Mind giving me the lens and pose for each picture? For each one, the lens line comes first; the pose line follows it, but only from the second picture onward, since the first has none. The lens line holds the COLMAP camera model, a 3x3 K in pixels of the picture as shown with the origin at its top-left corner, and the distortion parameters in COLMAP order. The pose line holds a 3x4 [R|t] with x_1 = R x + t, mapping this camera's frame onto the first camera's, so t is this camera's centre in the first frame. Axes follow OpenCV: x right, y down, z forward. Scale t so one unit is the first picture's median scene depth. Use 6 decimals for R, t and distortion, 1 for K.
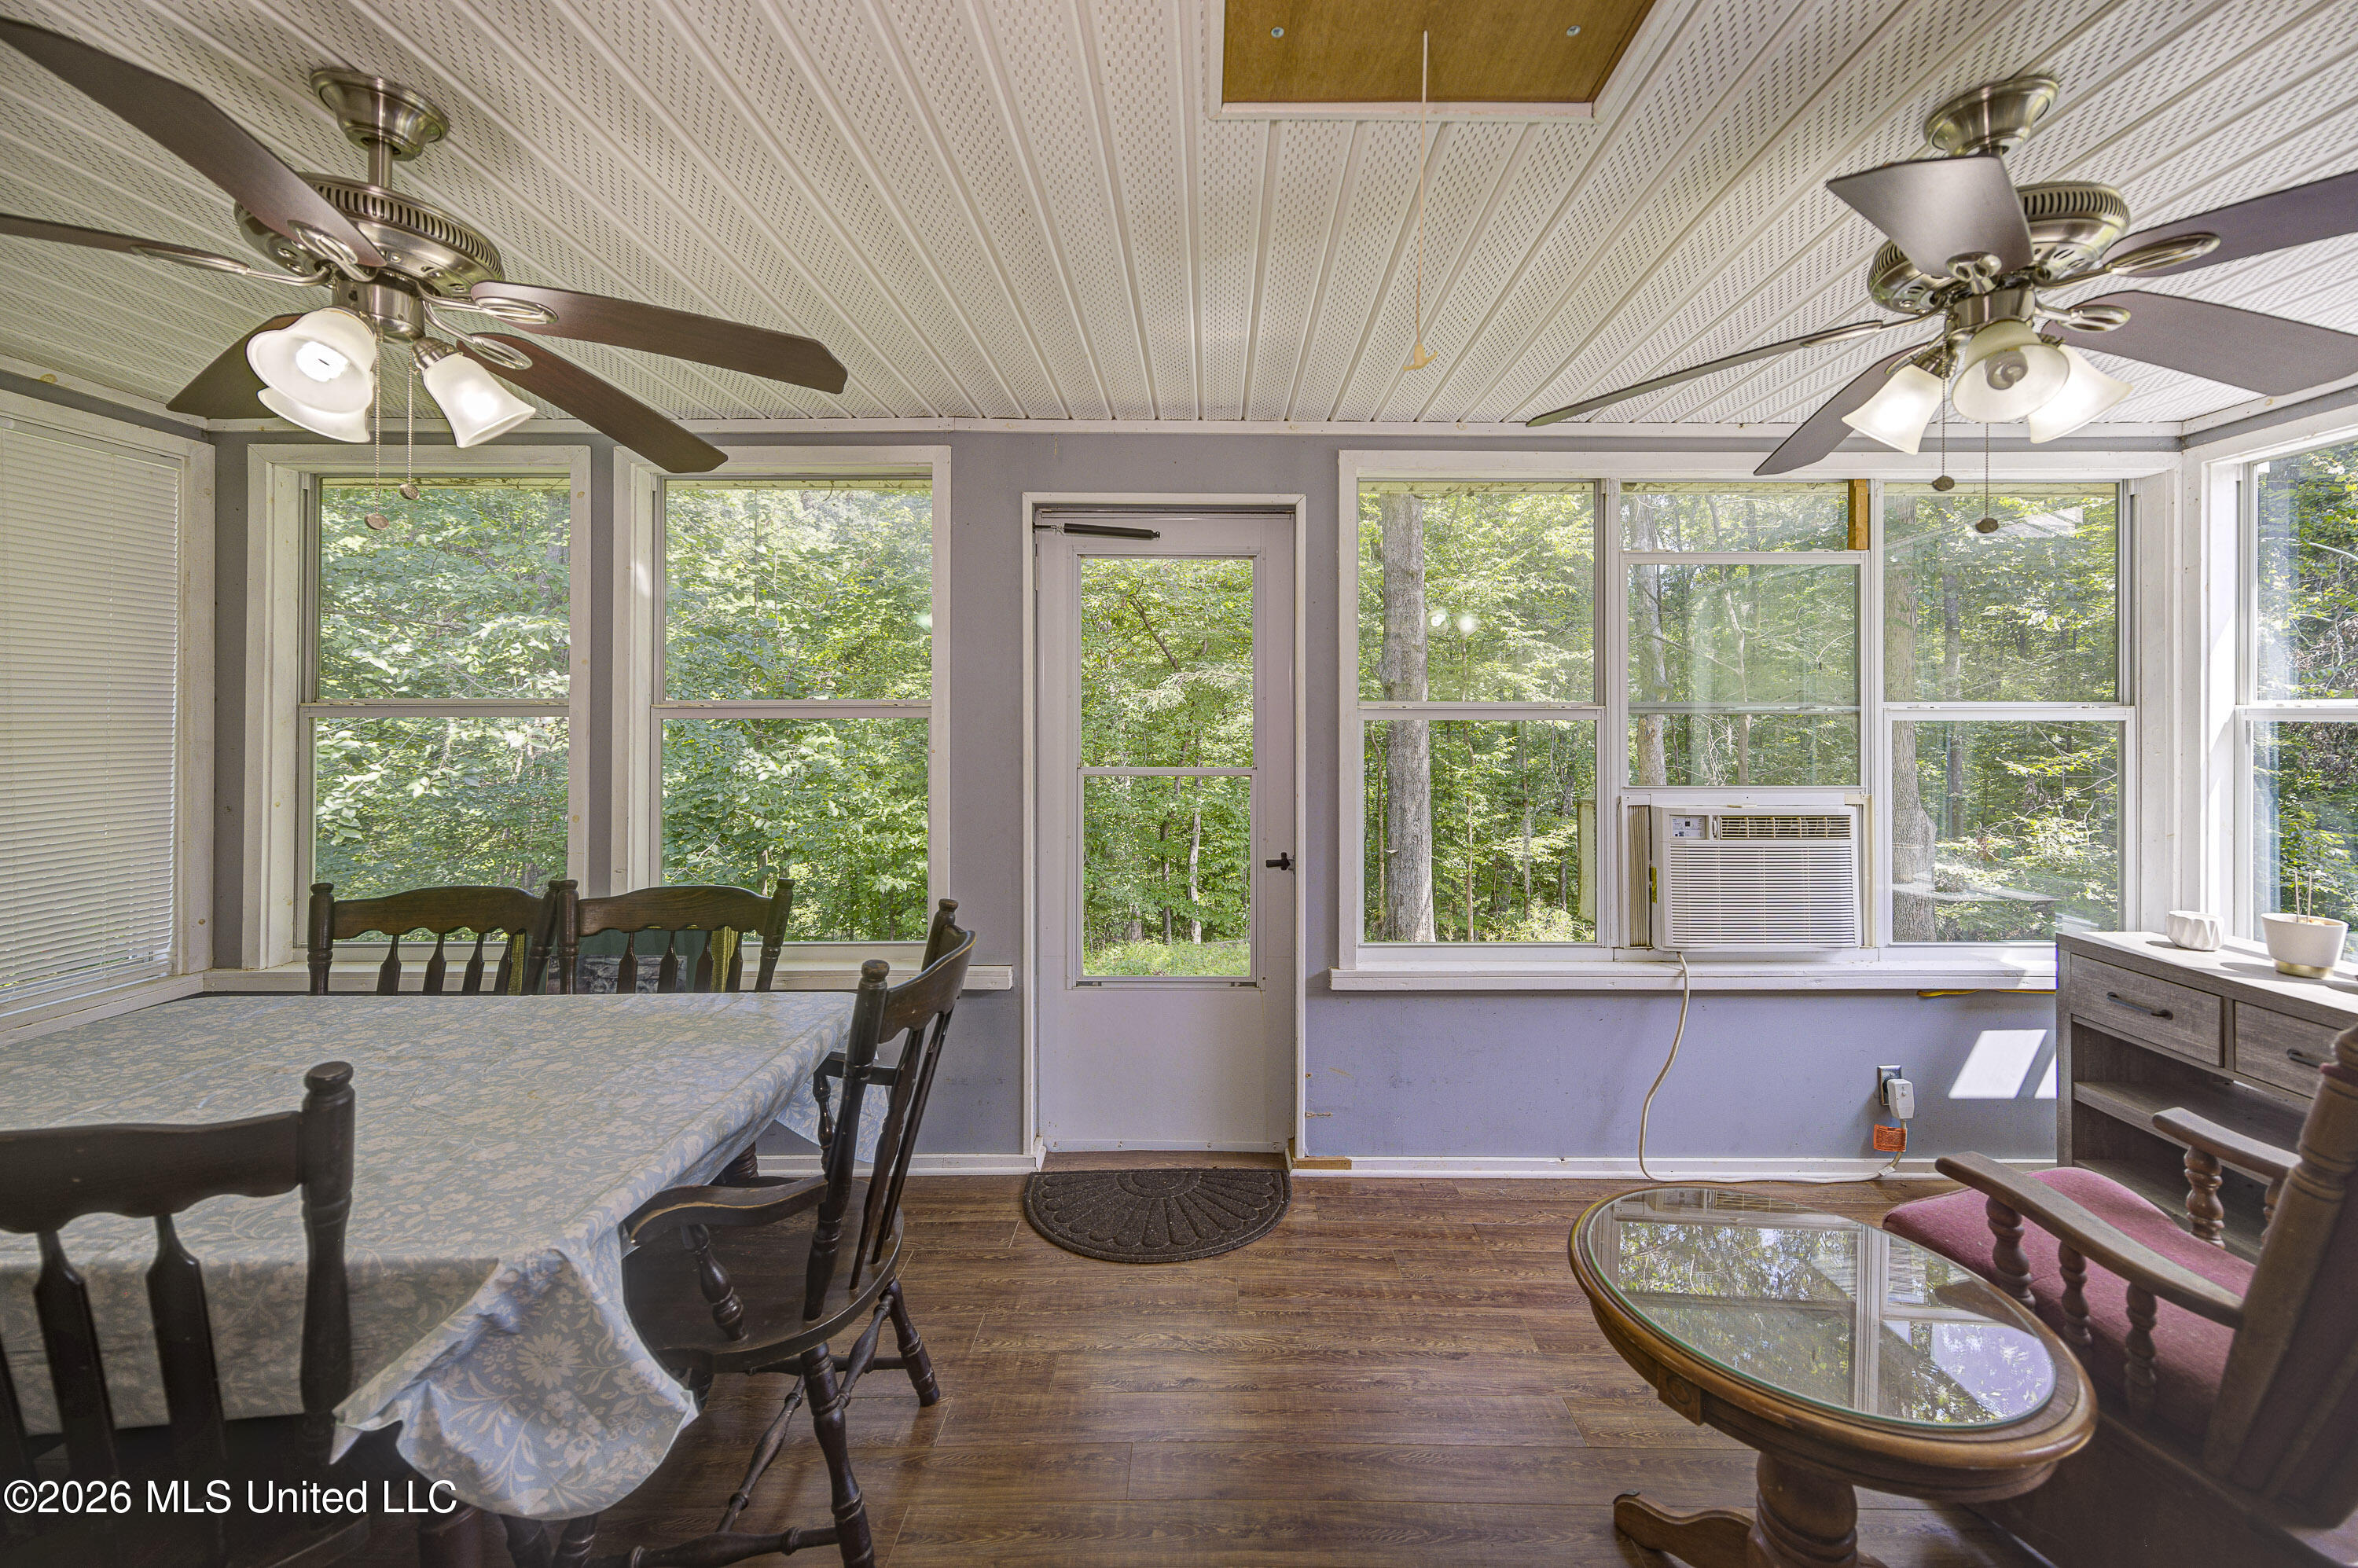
lens RADIAL K [[906.7, 0, 1204.5], [0, 906.7, 716.9], [0, 0, 1]] dist [0.000244, -0.000310]
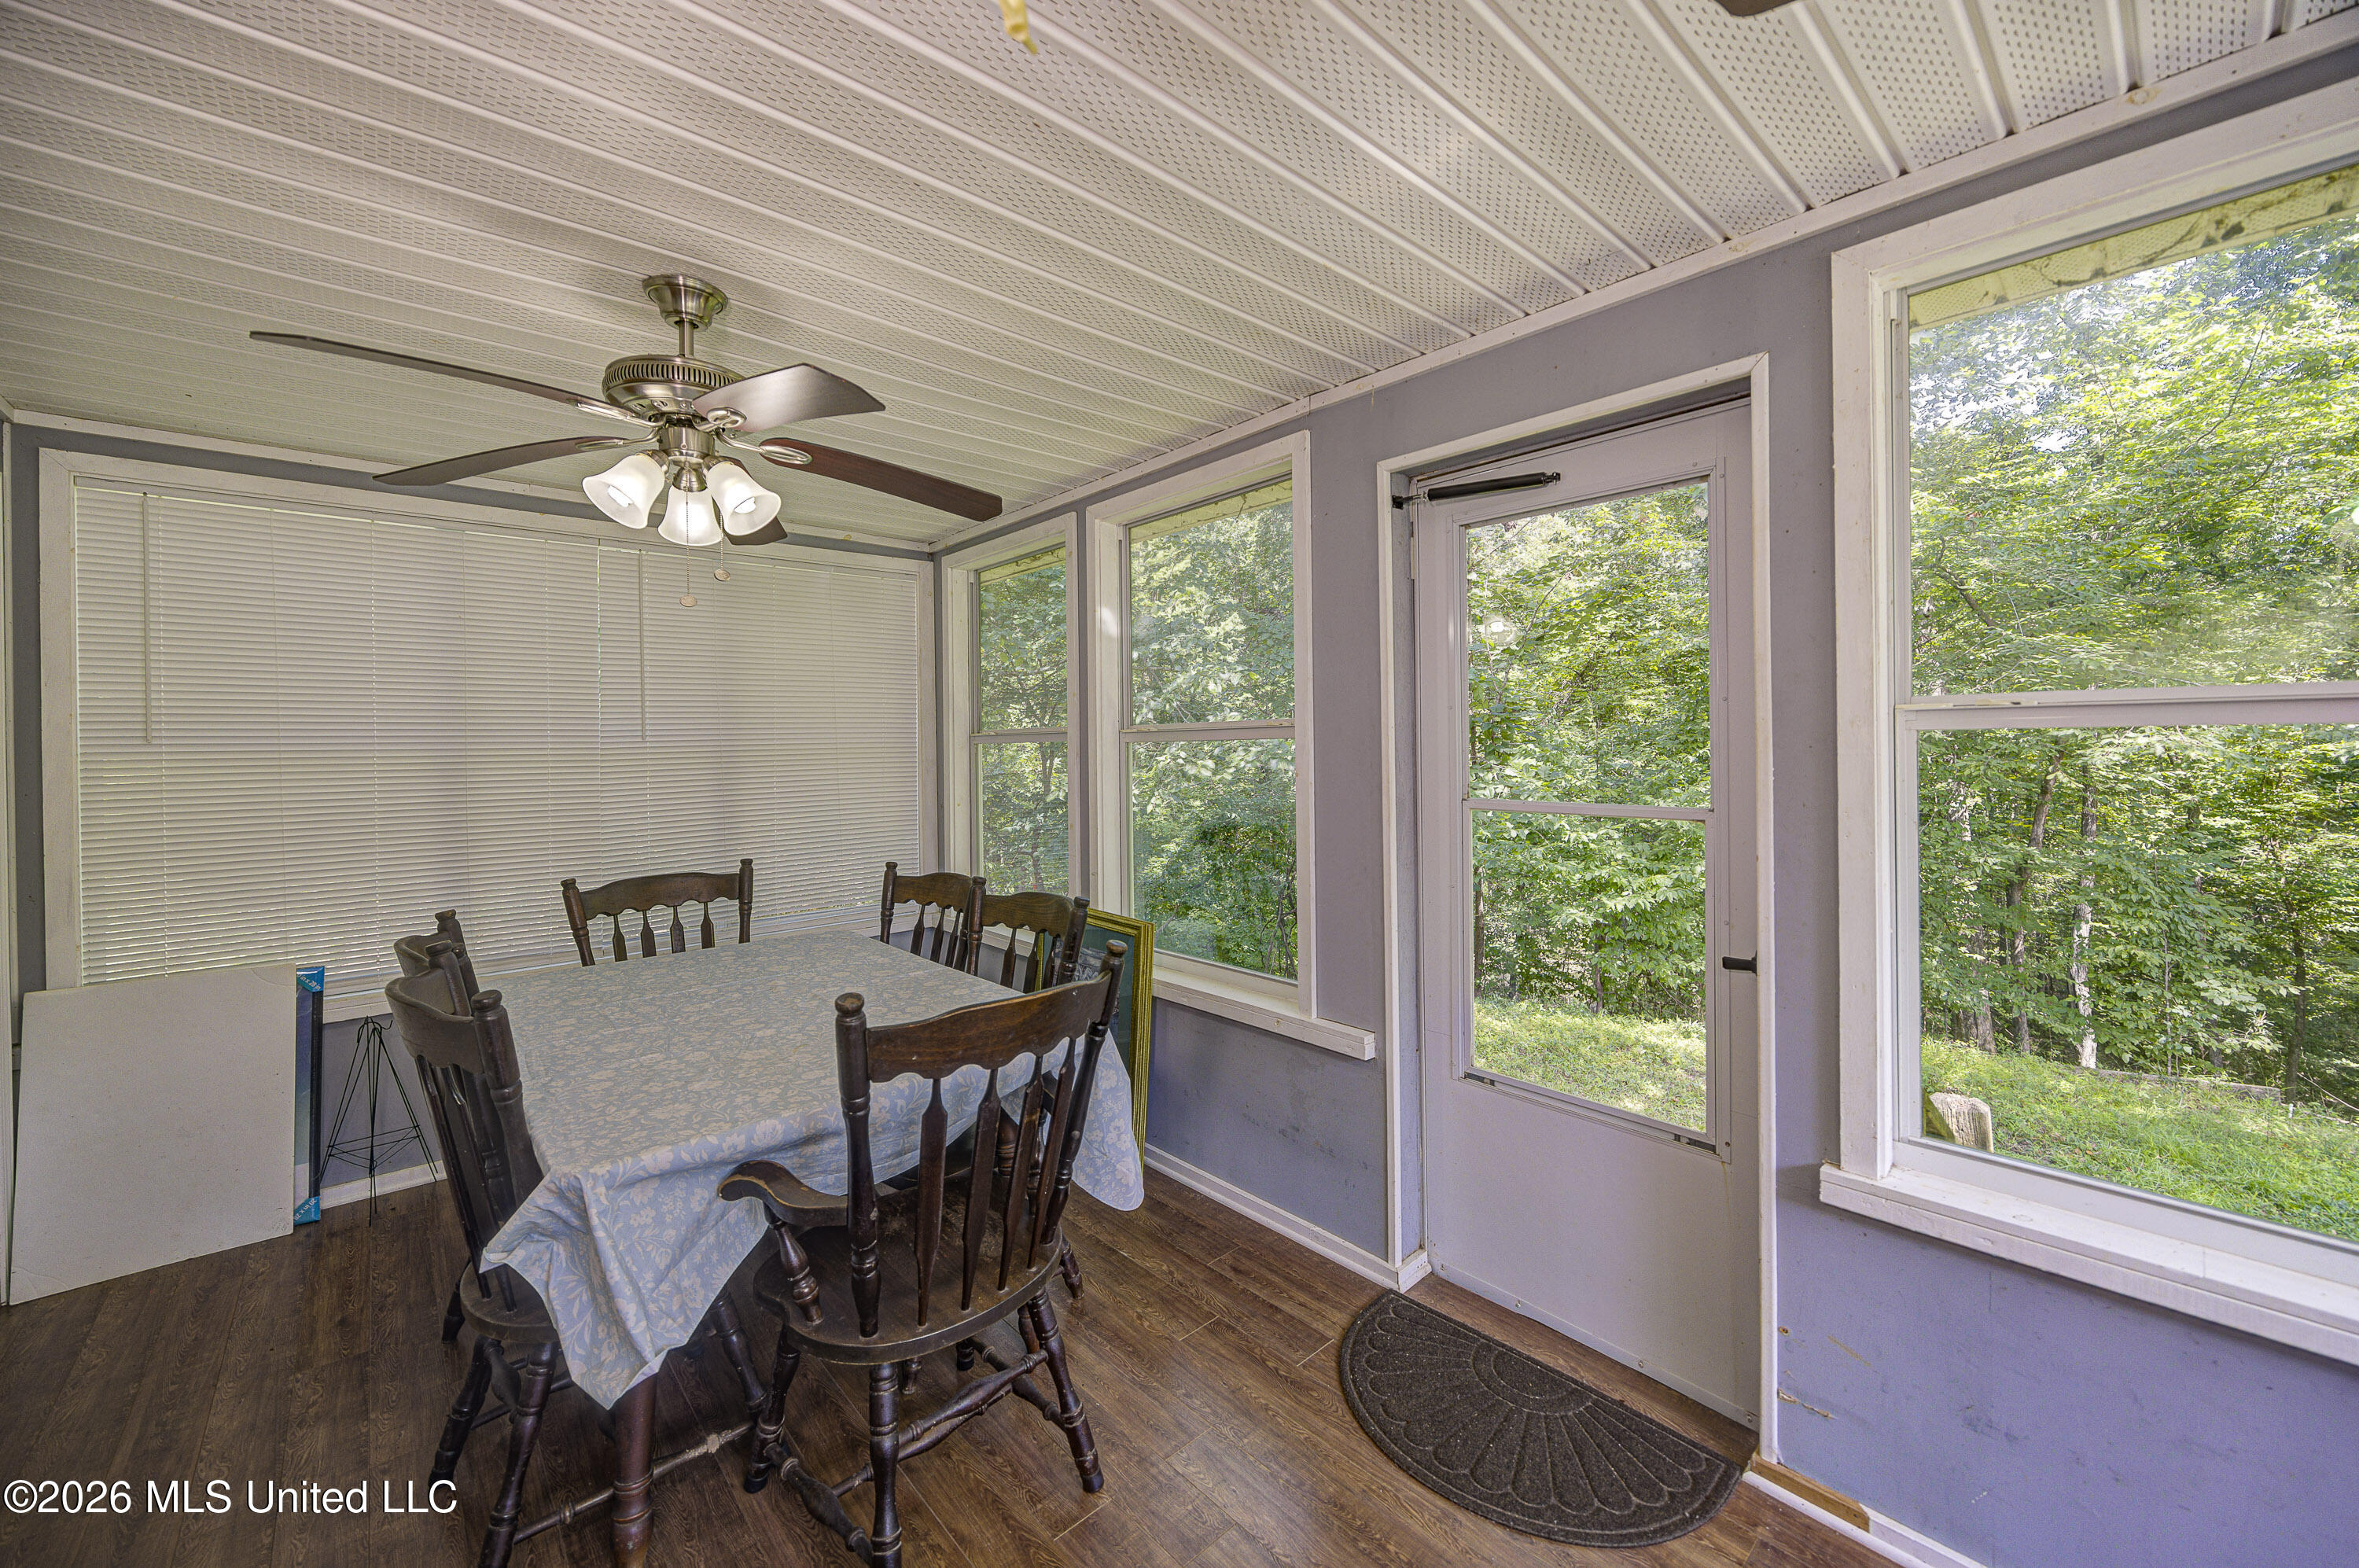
lens RADIAL K [[907.1, 0, 1191.0], [0, 907.1, 749.6], [0, 0, 1]] dist [0.000244, -0.000310]
pose [[0.669840, -0.005045, -0.742488, 0.297720], [0.014122, 0.999883, 0.005947, 0.005714], [0.742371, -0.014469, 0.669833, 0.318080]]
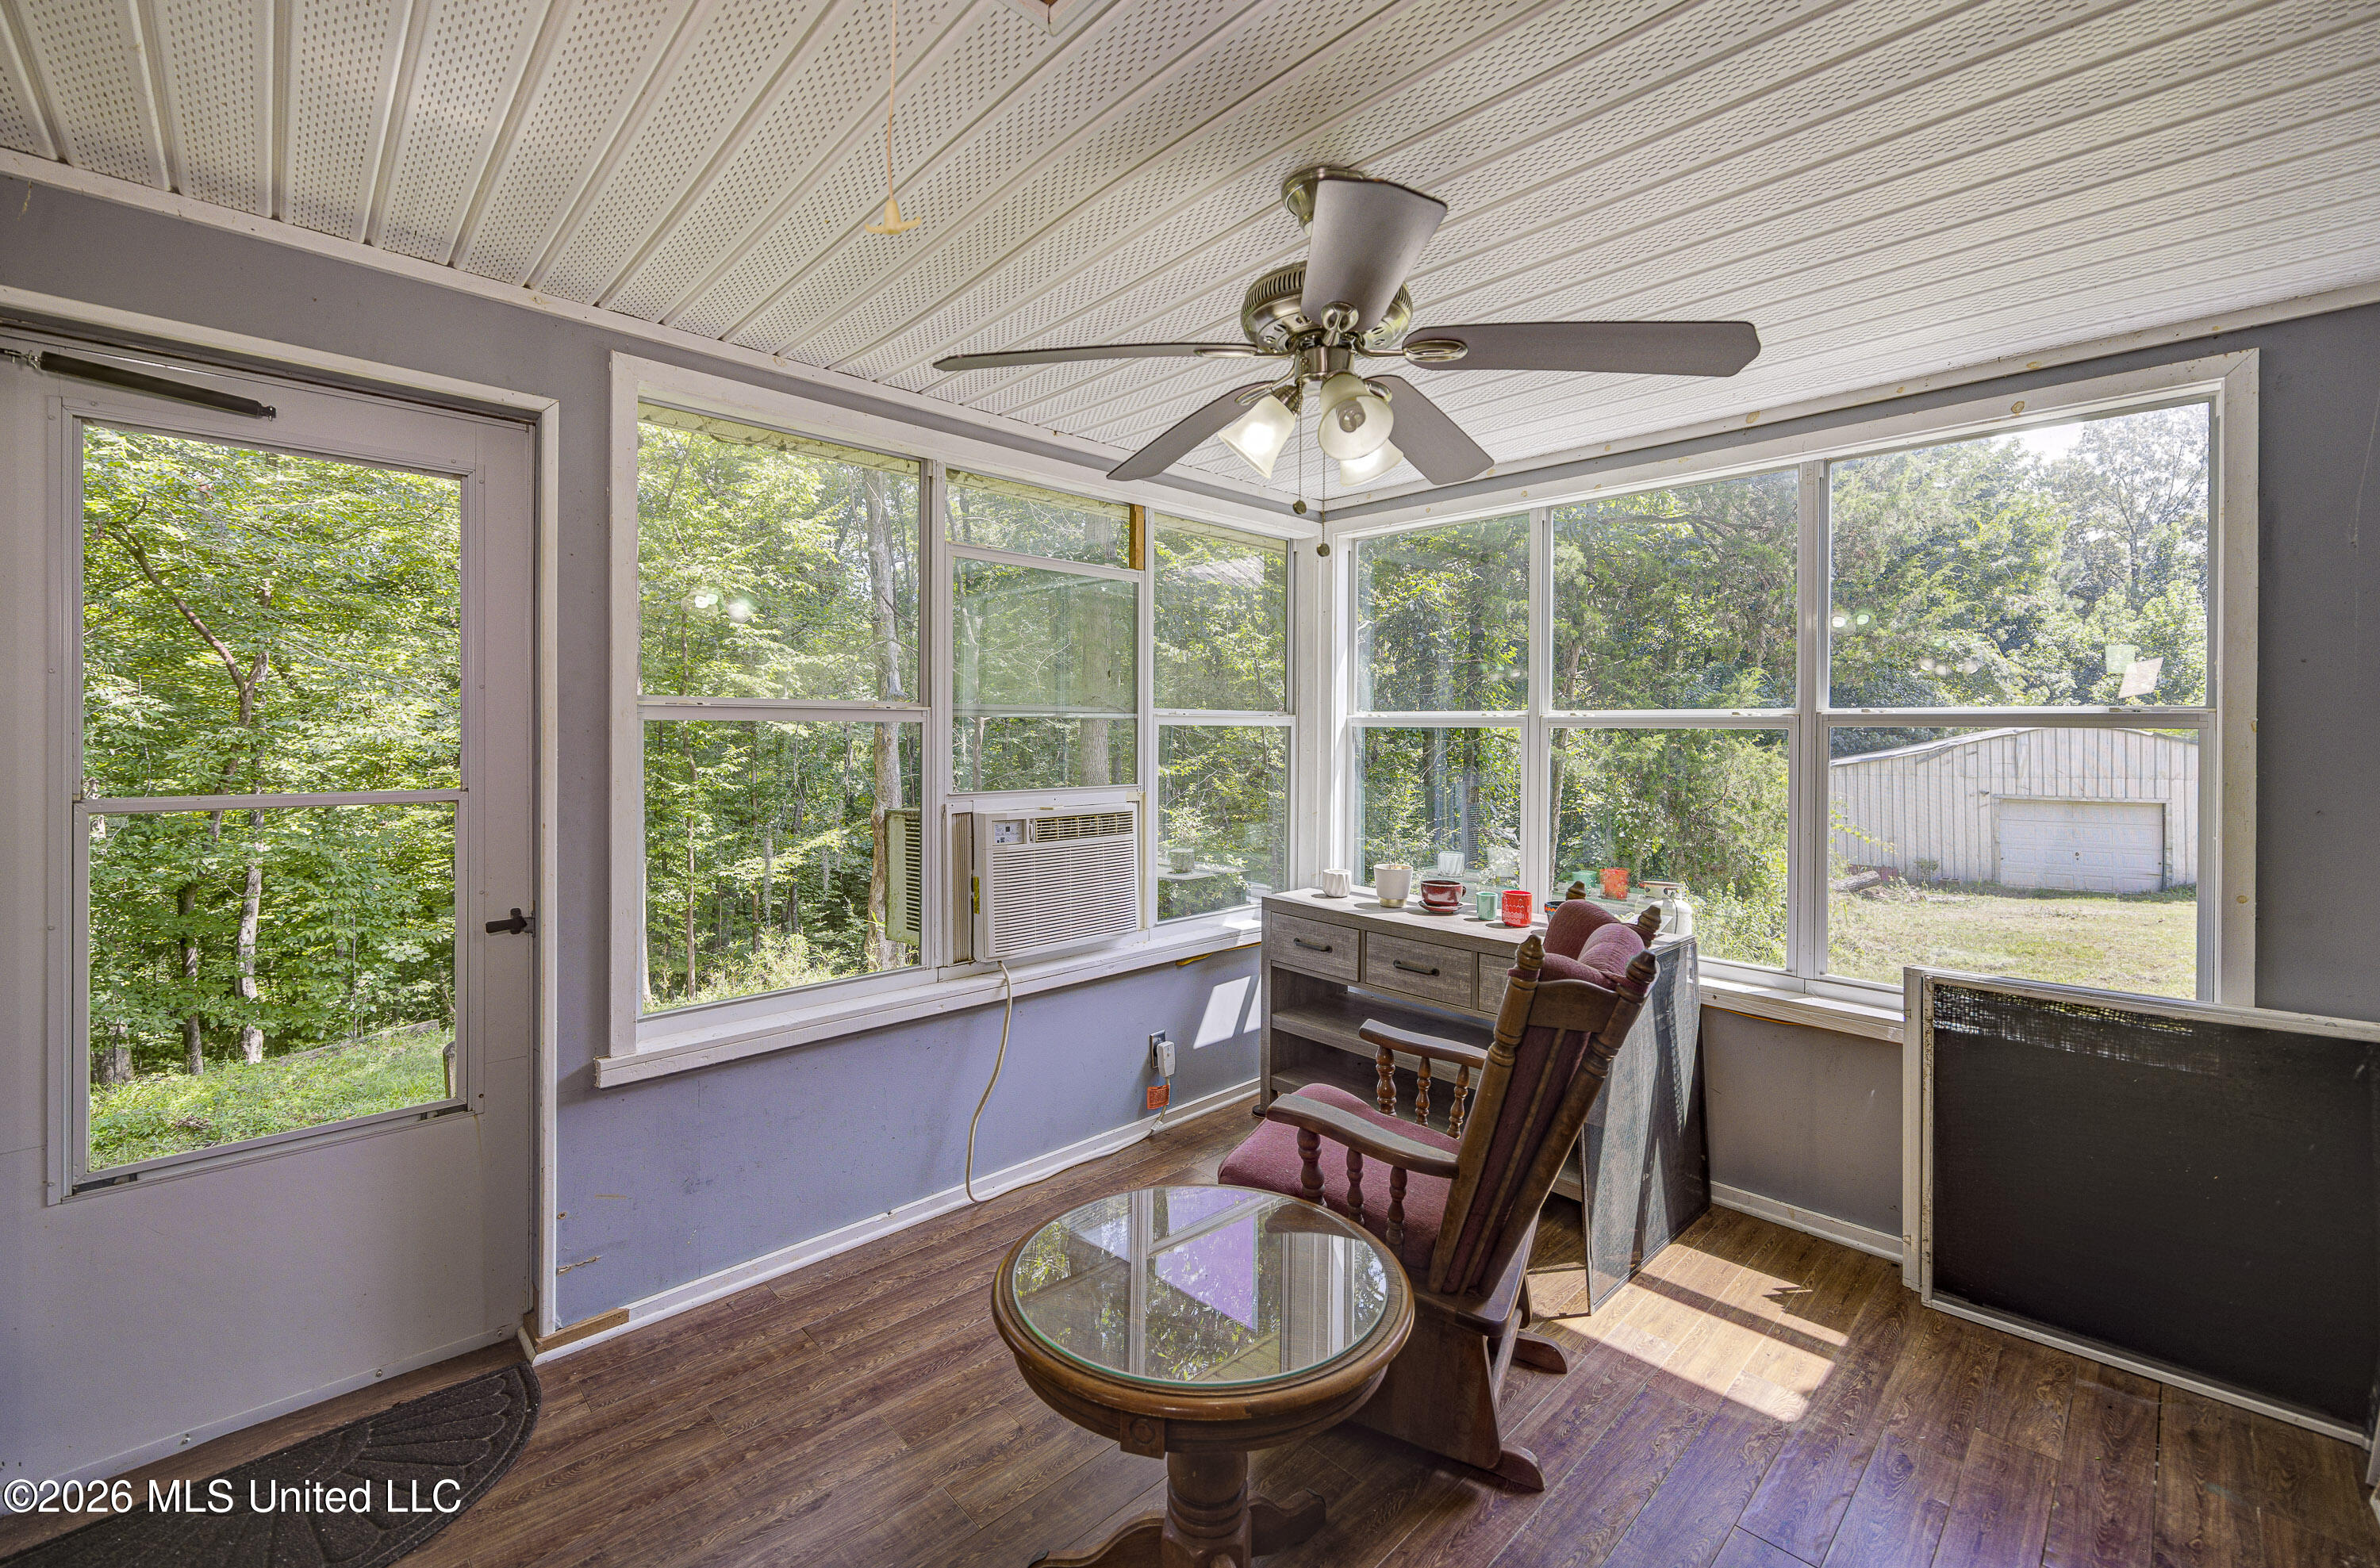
lens RADIAL K [[974.1, 0, 1175.4], [0, 974.1, 734.6], [0, 0, 1]] dist [-0.002564, -0.000981]
pose [[0.724776, -0.000115, 0.688984, -0.062717], [-0.005594, 0.999966, 0.006051, 0.008825], [-0.688962, -0.008240, 0.724751, 0.113664]]
